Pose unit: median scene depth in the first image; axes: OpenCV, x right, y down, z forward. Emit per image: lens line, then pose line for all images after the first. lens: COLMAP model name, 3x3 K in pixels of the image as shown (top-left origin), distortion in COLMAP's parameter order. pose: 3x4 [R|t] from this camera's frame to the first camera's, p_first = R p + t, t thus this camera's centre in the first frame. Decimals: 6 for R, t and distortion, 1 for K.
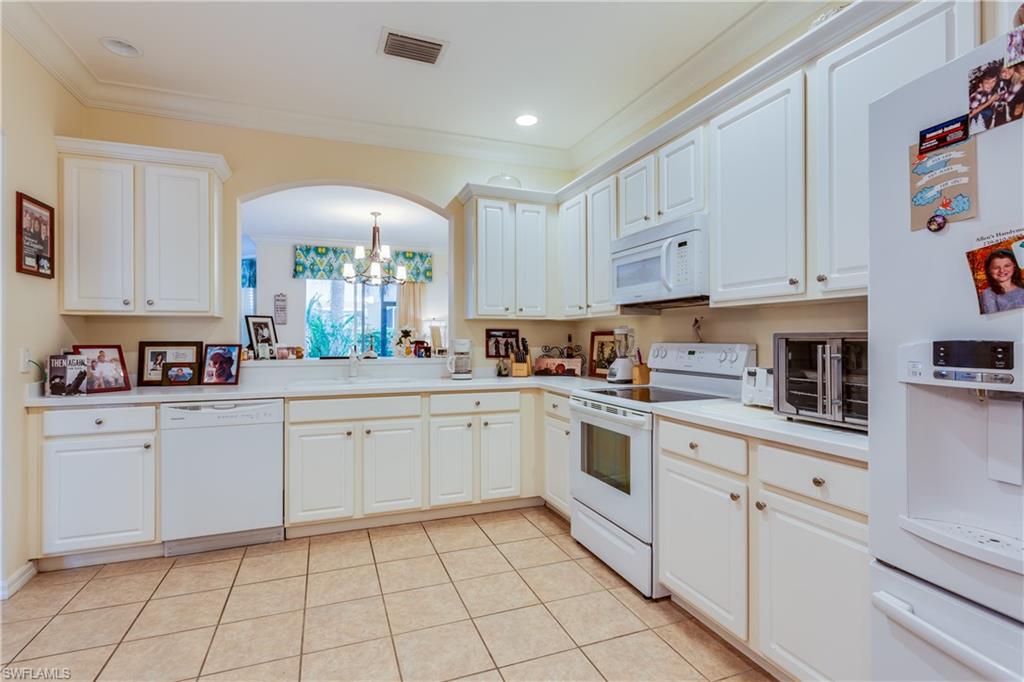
lens RADIAL K [[483.5, 0, 508.6], [0, 483.5, 338.7], [0, 0, 1]] dist [0.000510, -0.000123]
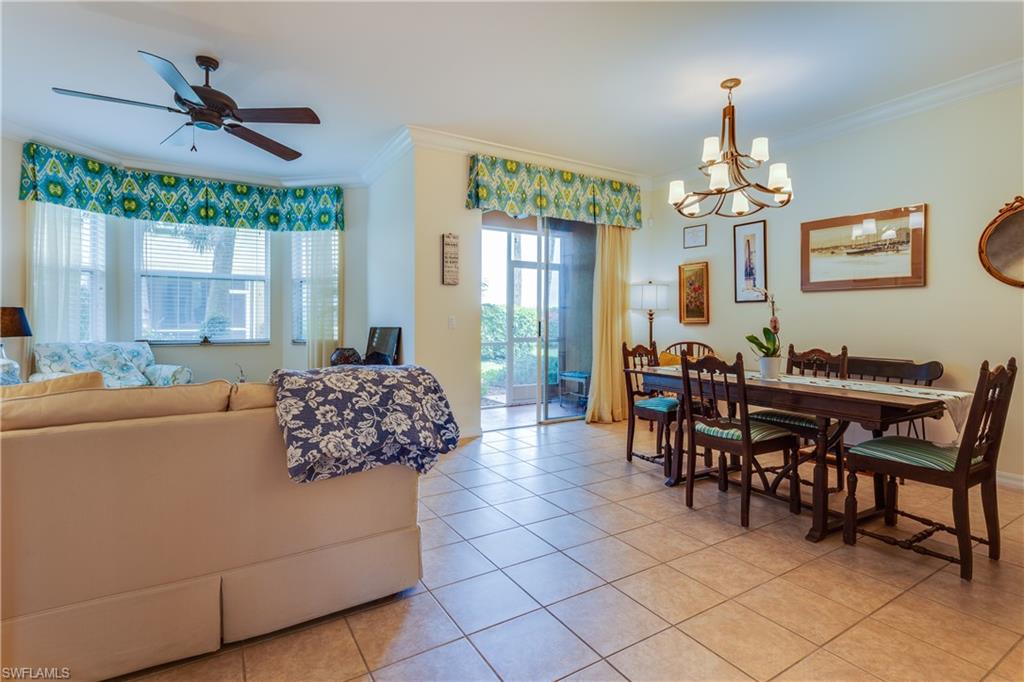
lens RADIAL K [[499.6, 0, 506.3], [0, 499.6, 318.3], [0, 0, 1]] dist [-0.003311, -0.000467]
pose [[0.984979, 0.002008, 0.172661, -1.482725], [-0.001323, 0.999991, -0.004084, 0.033781], [-0.172667, 0.003794, 0.984973, 1.132125]]
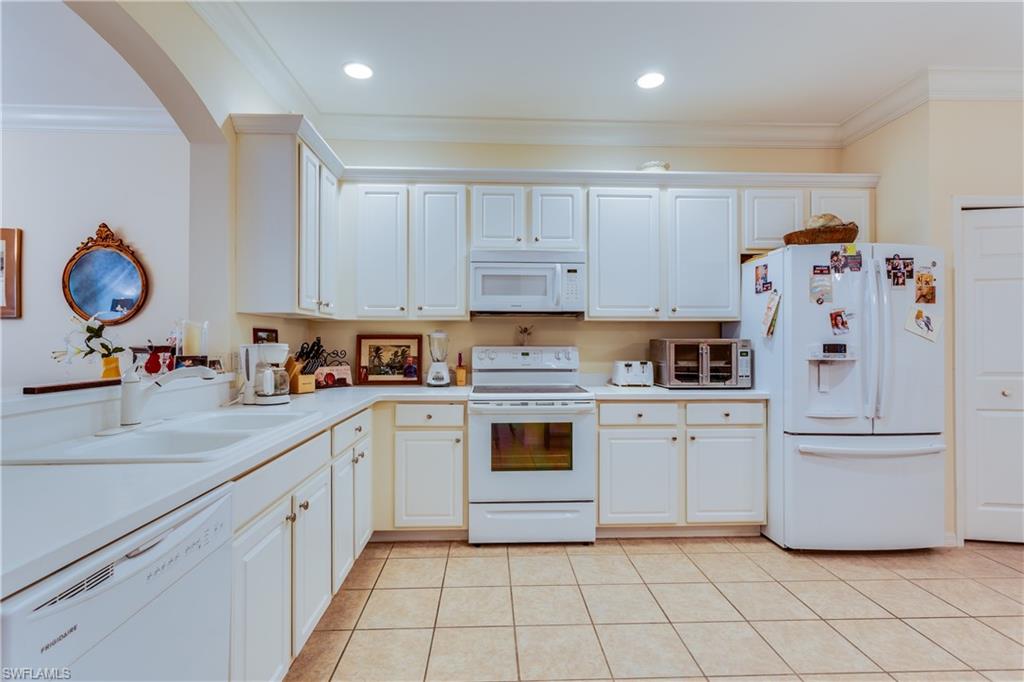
lens RADIAL K [[483.5, 0, 508.6], [0, 483.5, 338.7], [0, 0, 1]] dist [0.000510, -0.000123]
pose [[0.324421, 0.006786, 0.945888, -0.863226], [-0.001248, 0.999976, -0.006746, -0.001861], [-0.945912, 0.001008, 0.324422, 0.672812]]
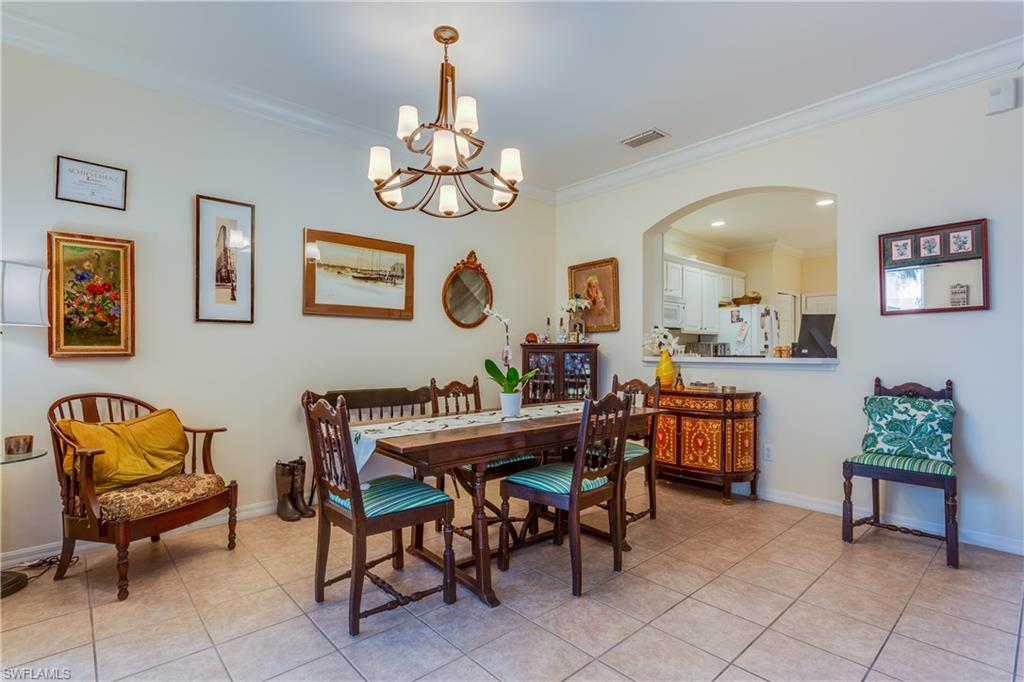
lens RADIAL K [[490.9, 0, 500.7], [0, 490.9, 349.4], [0, 0, 1]] dist [0.002831, 0.000128]
pose [[-0.354165, 0.003371, 0.935177, -1.621203], [0.000370, 0.999994, -0.003464, 0.034695], [-0.935183, -0.000881, -0.354164, 2.612500]]
